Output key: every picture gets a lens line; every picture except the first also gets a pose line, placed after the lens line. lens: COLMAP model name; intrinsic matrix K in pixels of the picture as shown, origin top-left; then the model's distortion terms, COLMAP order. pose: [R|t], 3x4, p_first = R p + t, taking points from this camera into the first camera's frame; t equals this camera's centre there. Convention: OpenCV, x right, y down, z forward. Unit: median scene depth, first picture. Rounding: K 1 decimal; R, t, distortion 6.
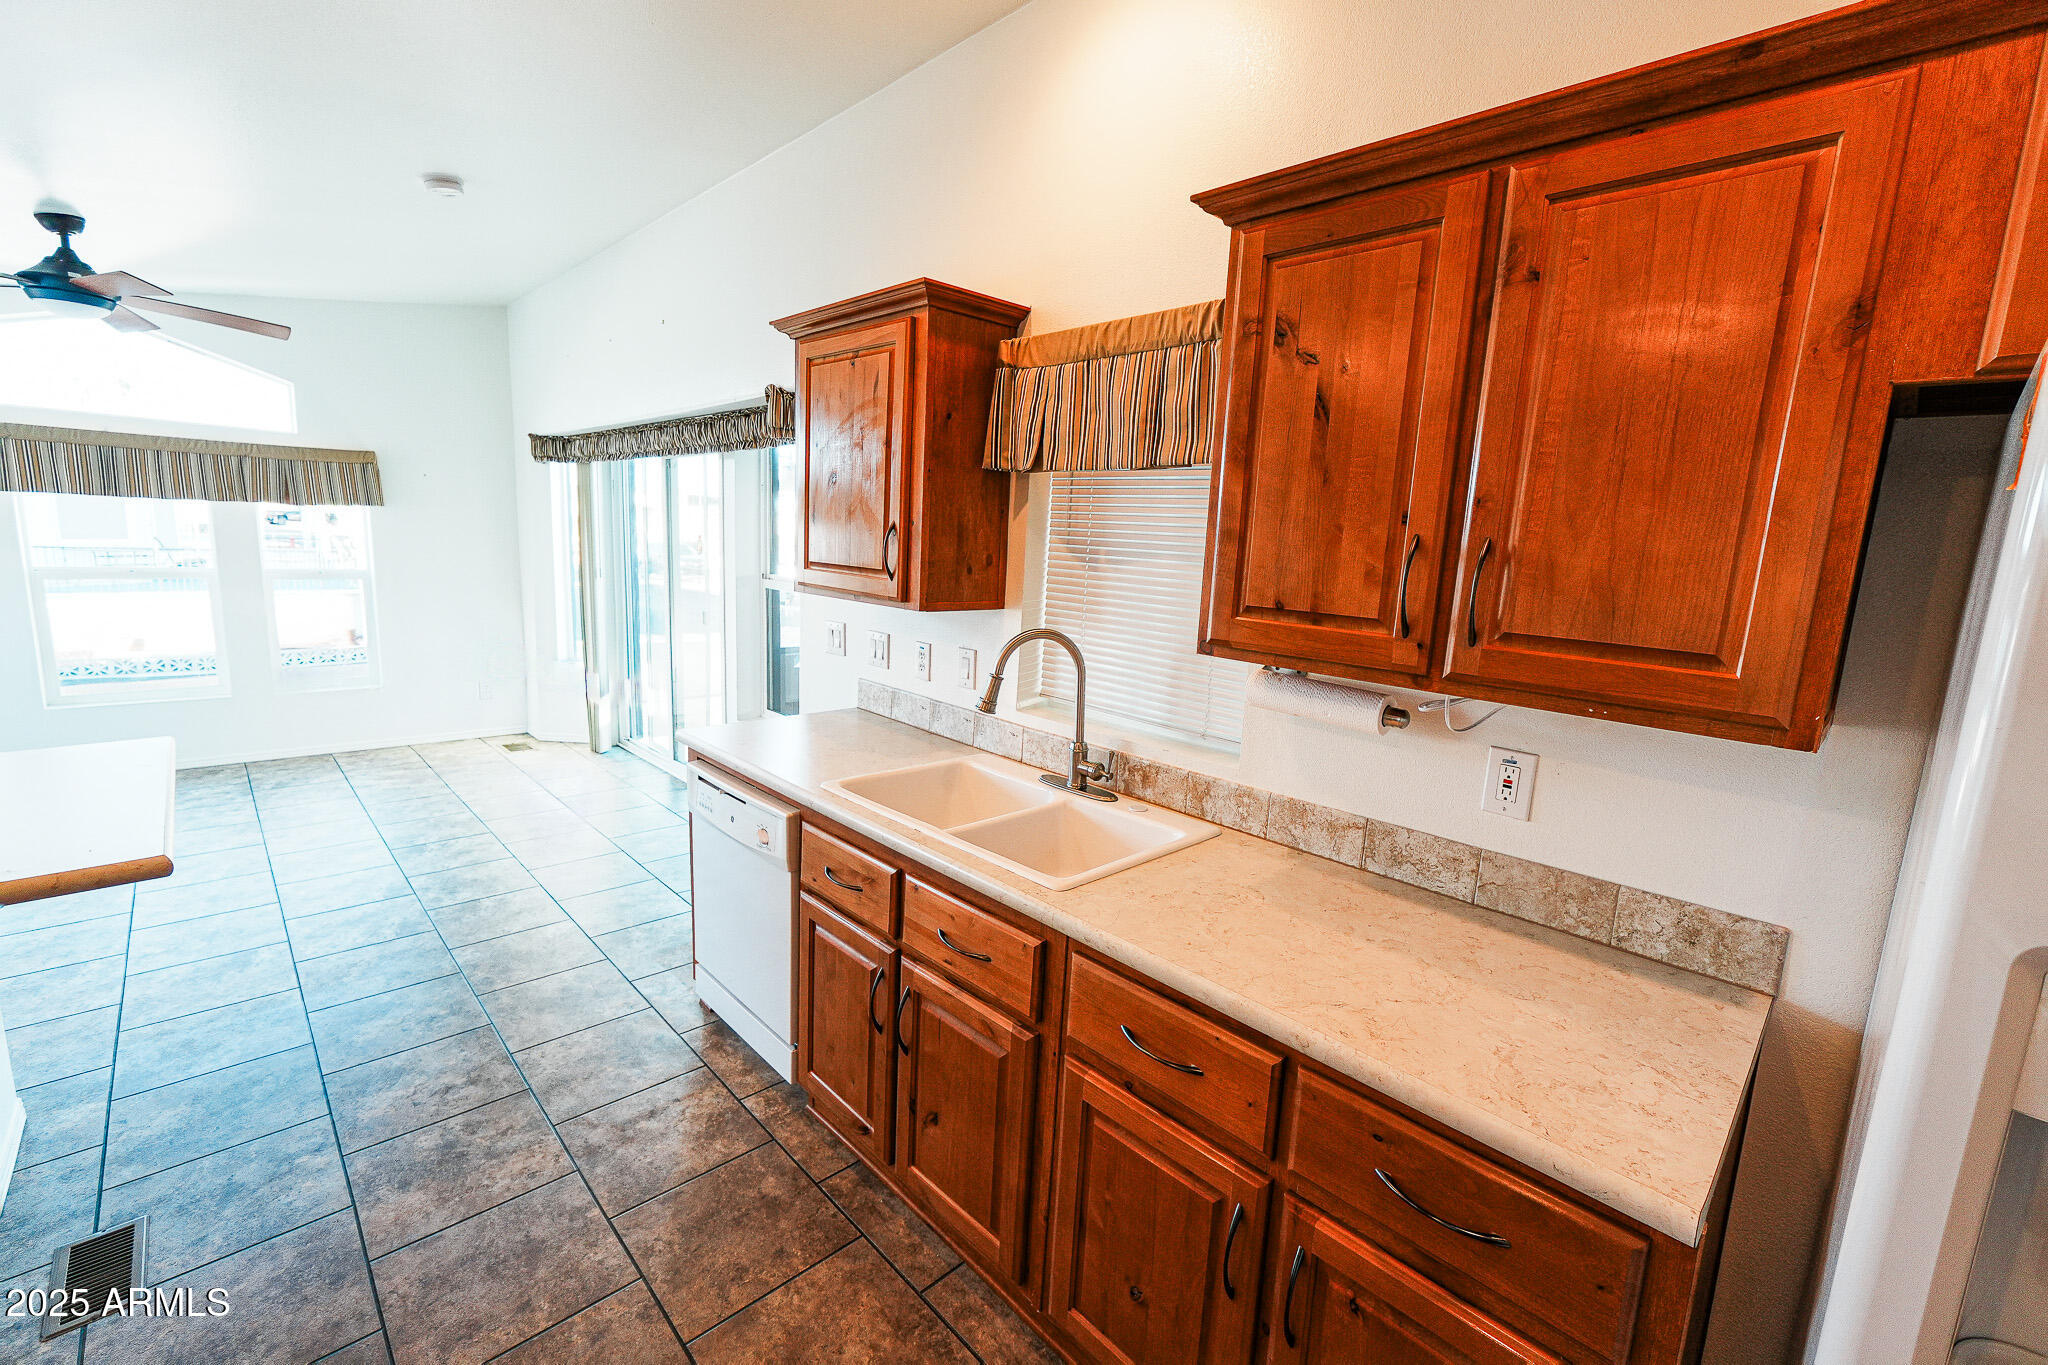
lens RADIAL K [[850.2, 0, 1026.6], [0, 850.2, 677.2], [0, 0, 1]] dist [-0.001679, -0.000138]
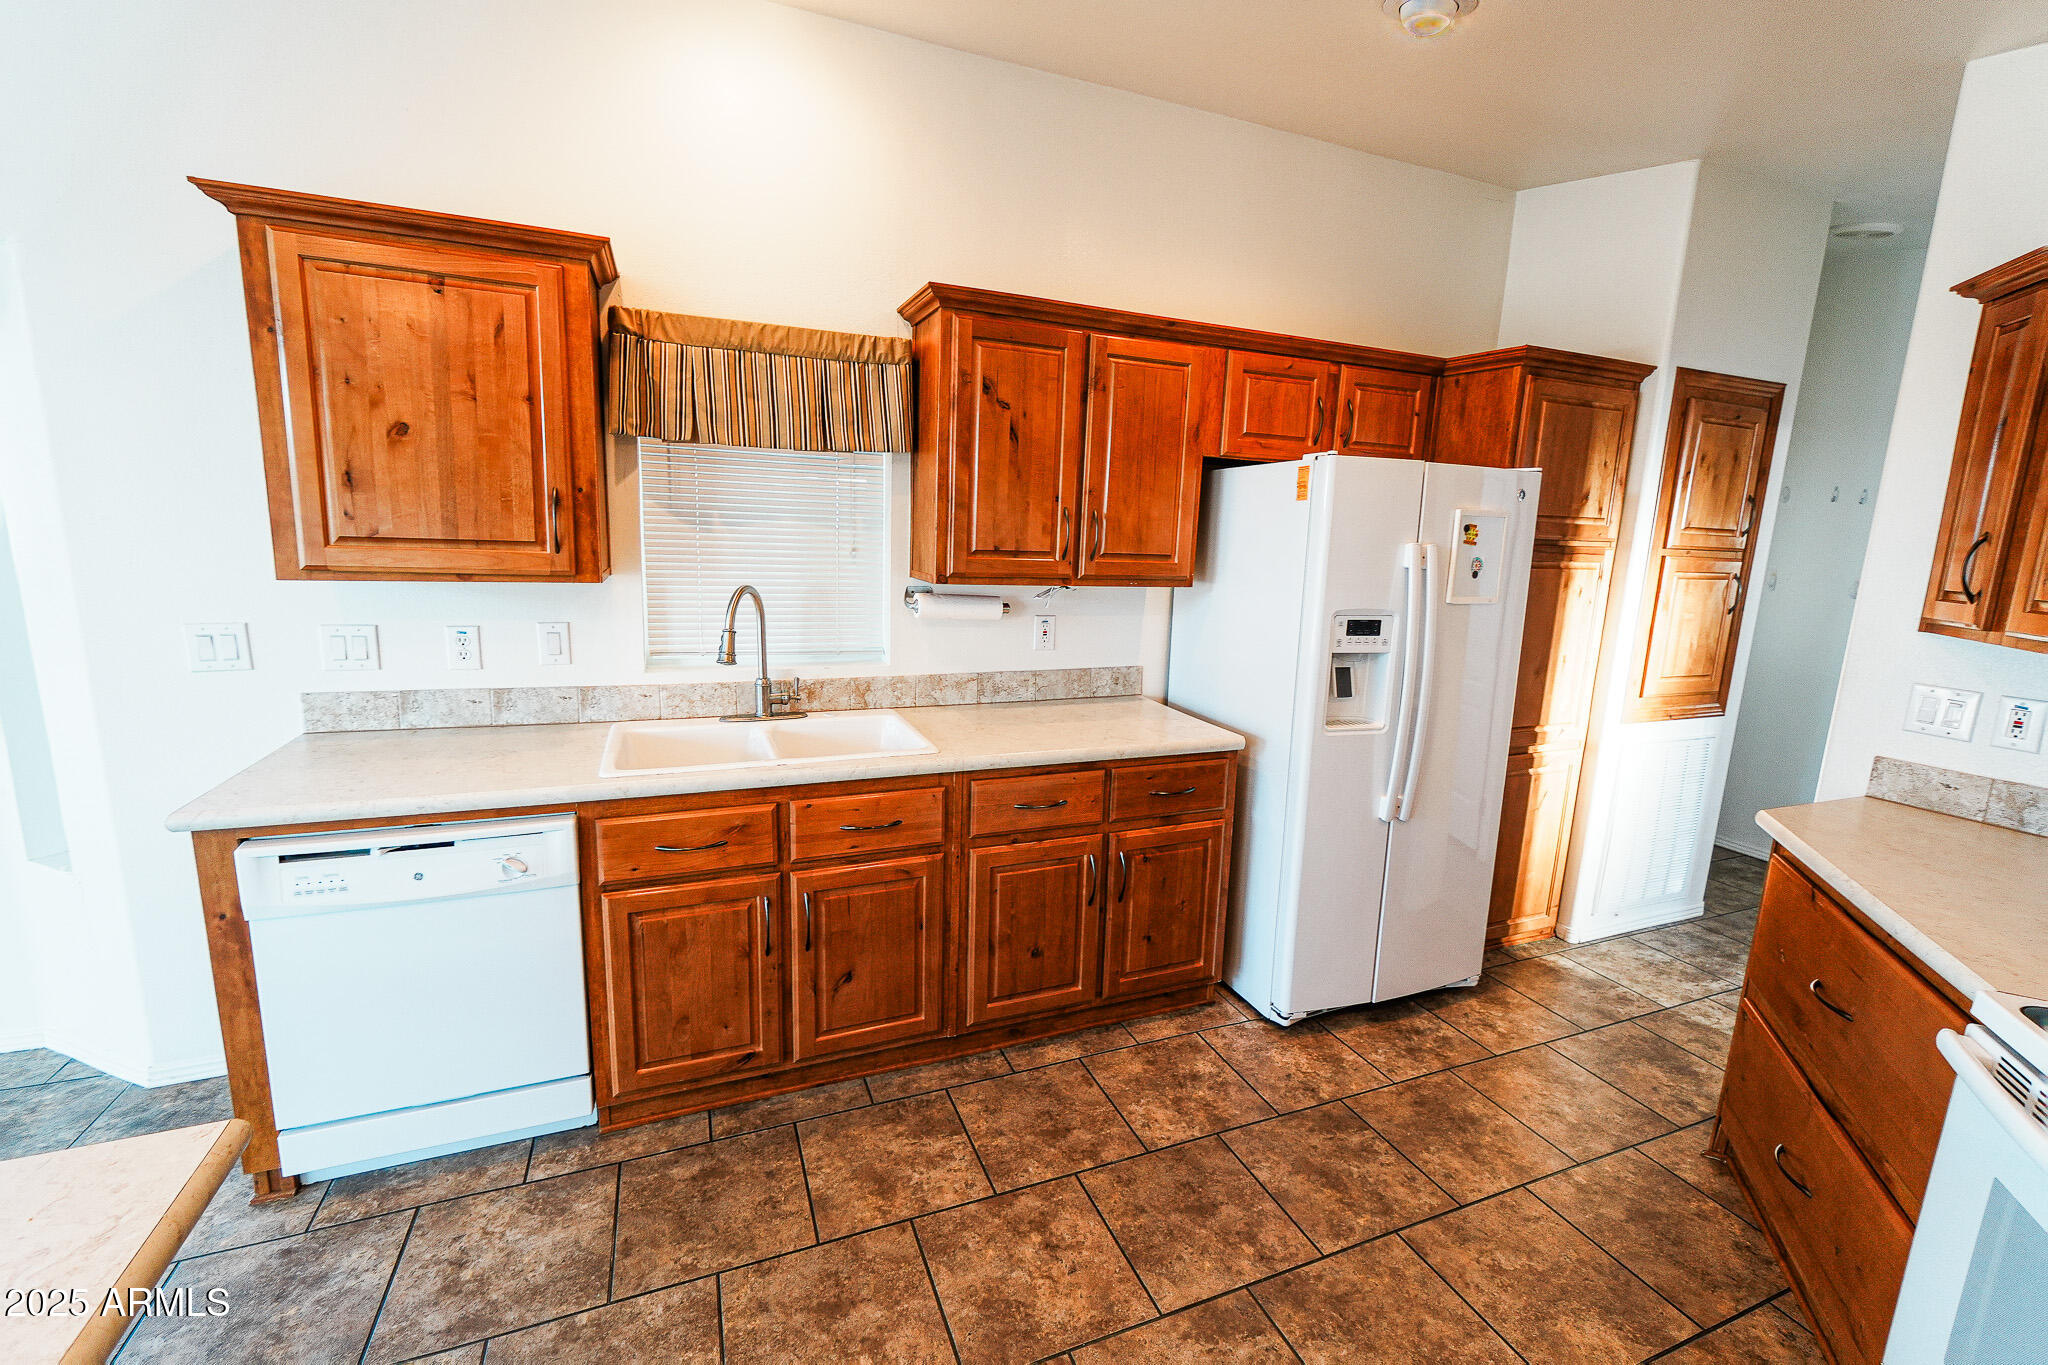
lens RADIAL K [[850.2, 0, 1026.6], [0, 850.2, 677.2], [0, 0, 1]] dist [-0.001679, -0.000138]
pose [[0.378623, -0.199162, 0.903869, -0.897069], [0.132004, 0.978210, 0.160248, -0.068401], [-0.916089, 0.058641, 0.396663, 0.199979]]
